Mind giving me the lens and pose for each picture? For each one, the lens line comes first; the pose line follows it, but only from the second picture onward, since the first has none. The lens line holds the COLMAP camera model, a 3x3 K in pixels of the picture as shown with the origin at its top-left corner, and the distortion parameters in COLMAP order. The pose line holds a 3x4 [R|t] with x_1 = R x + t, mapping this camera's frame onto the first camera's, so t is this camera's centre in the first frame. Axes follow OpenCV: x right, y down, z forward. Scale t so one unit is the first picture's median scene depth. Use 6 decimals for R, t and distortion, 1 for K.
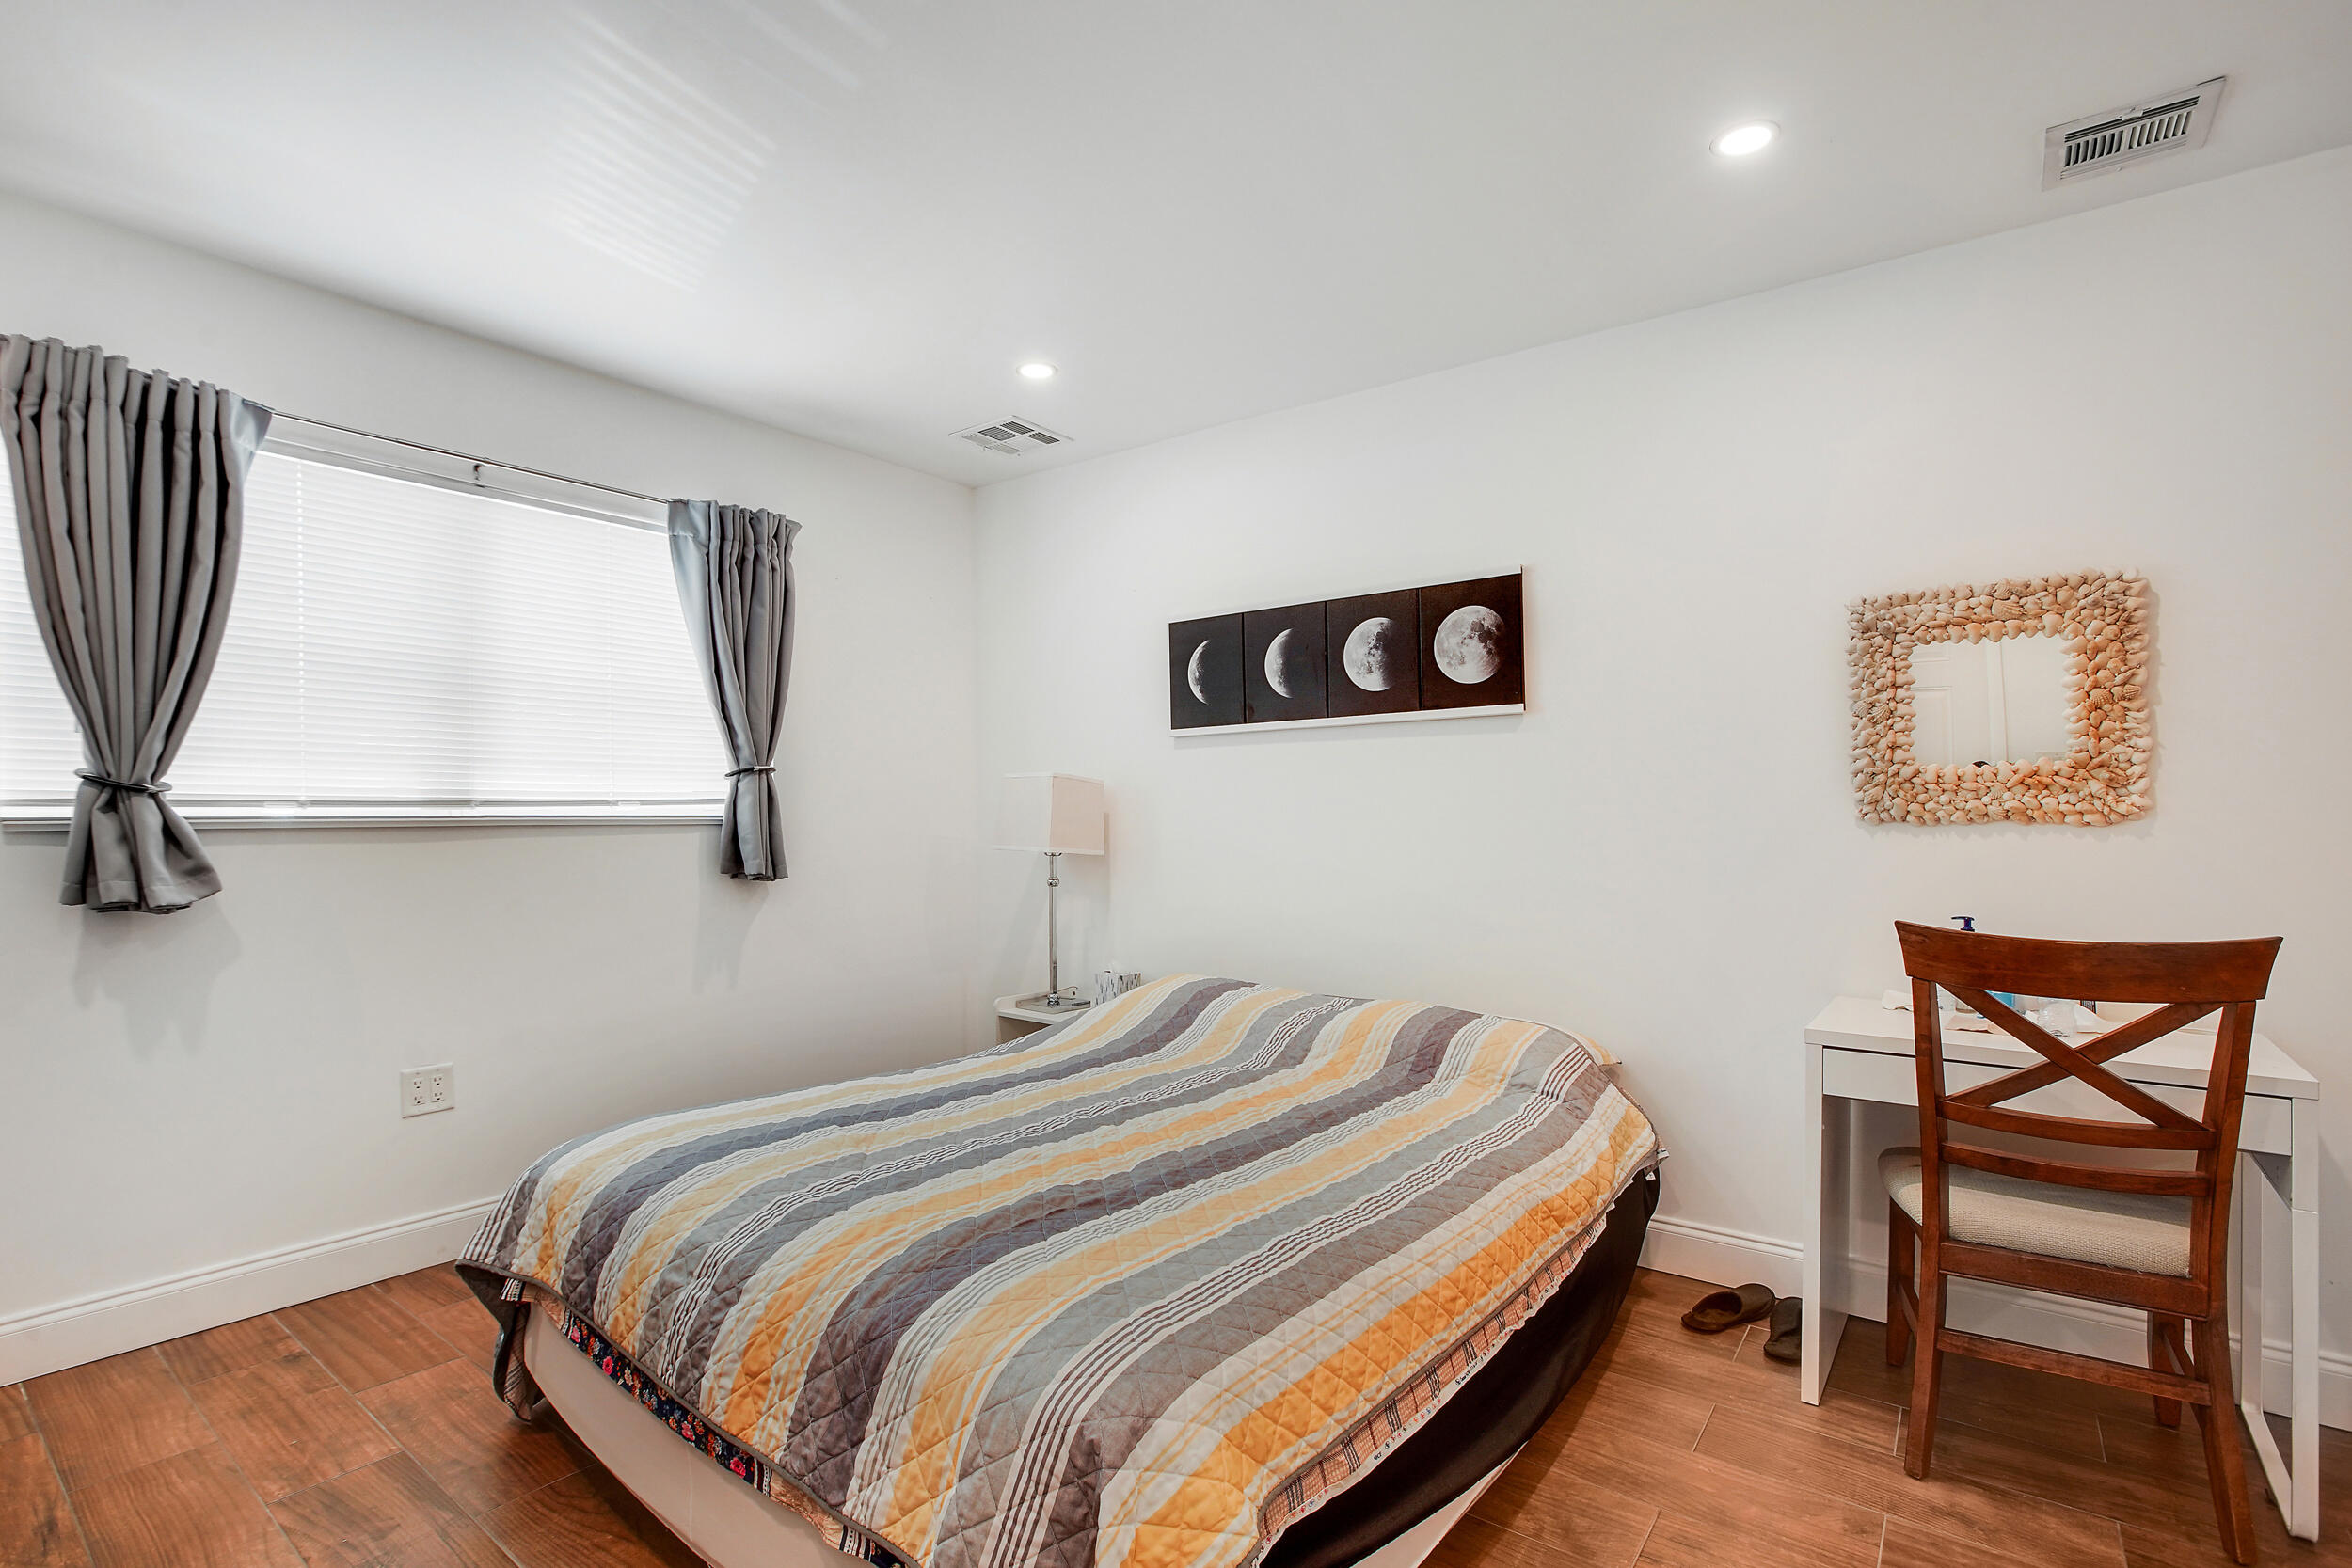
lens RADIAL K [[1111.8, 0, 1160.8], [0, 1111.8, 798.5], [0, 0, 1]] dist [-0.055610, 0.021669]
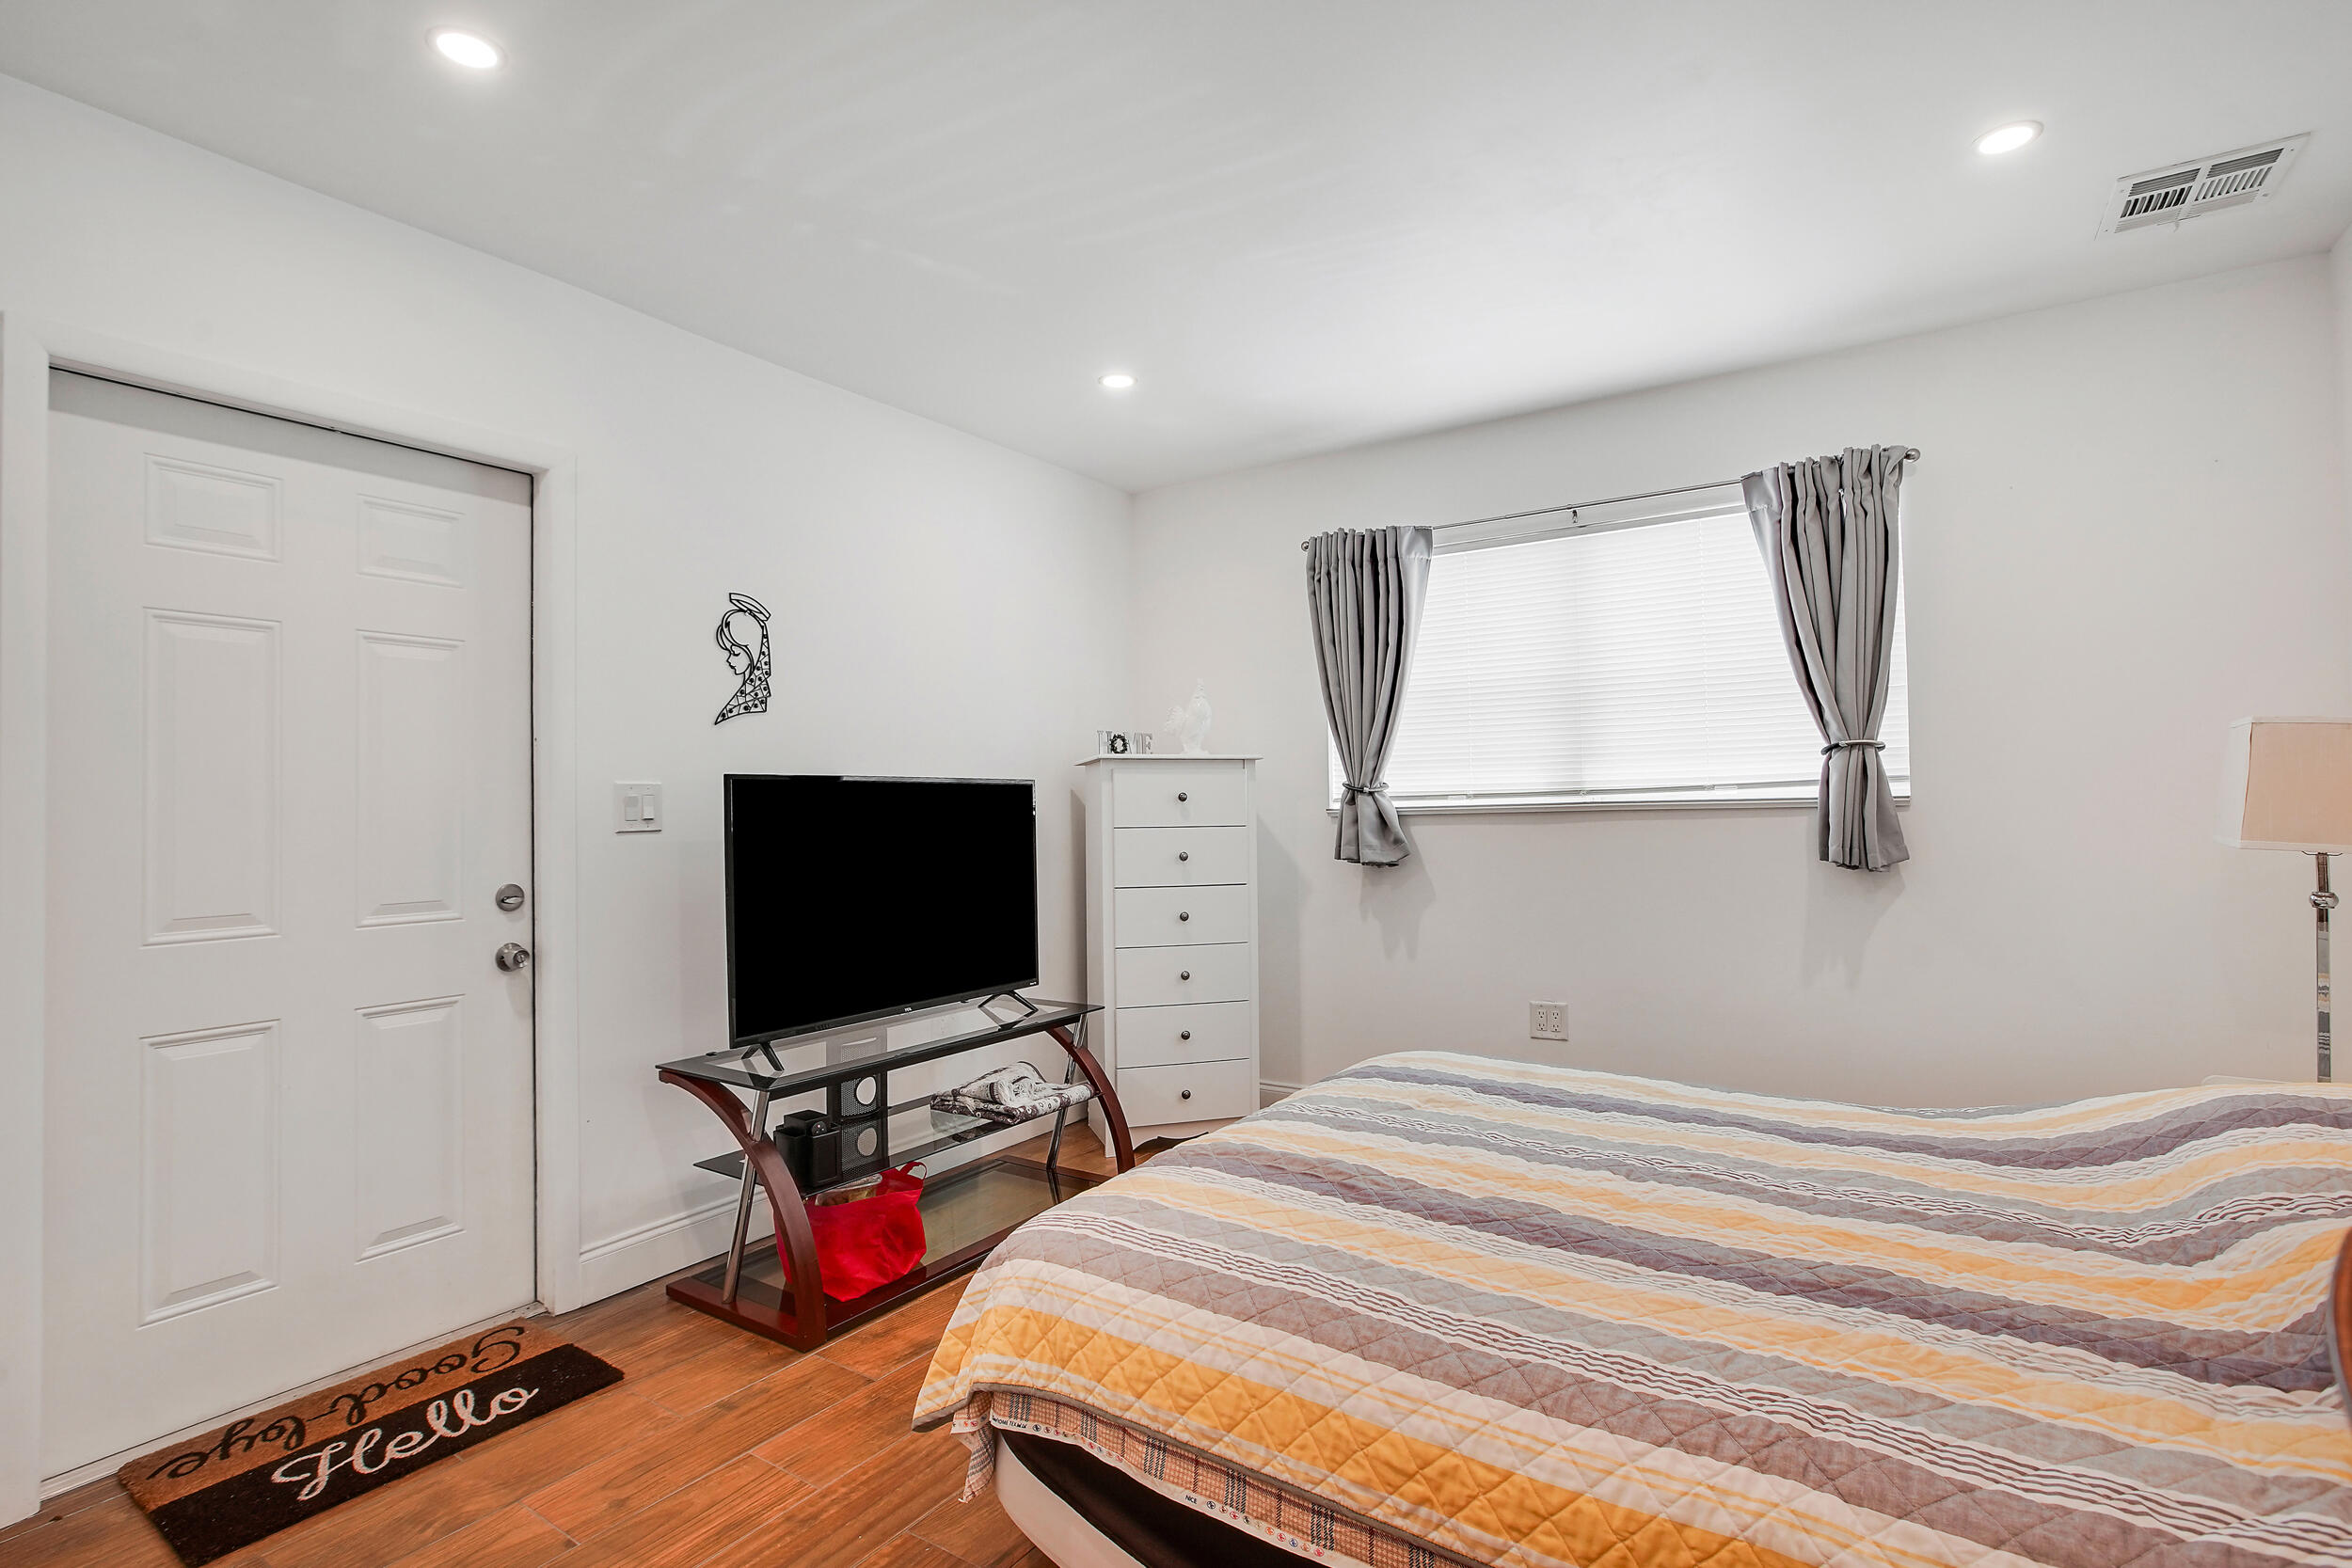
lens RADIAL K [[1111.8, 0, 1160.8], [0, 1111.8, 798.5], [0, 0, 1]] dist [-0.055610, 0.021669]
pose [[0.057439, -0.015723, -0.998225, 0.646144], [0.032071, 0.999389, -0.013896, 0.015363], [0.997834, -0.031216, 0.057908, 0.541283]]
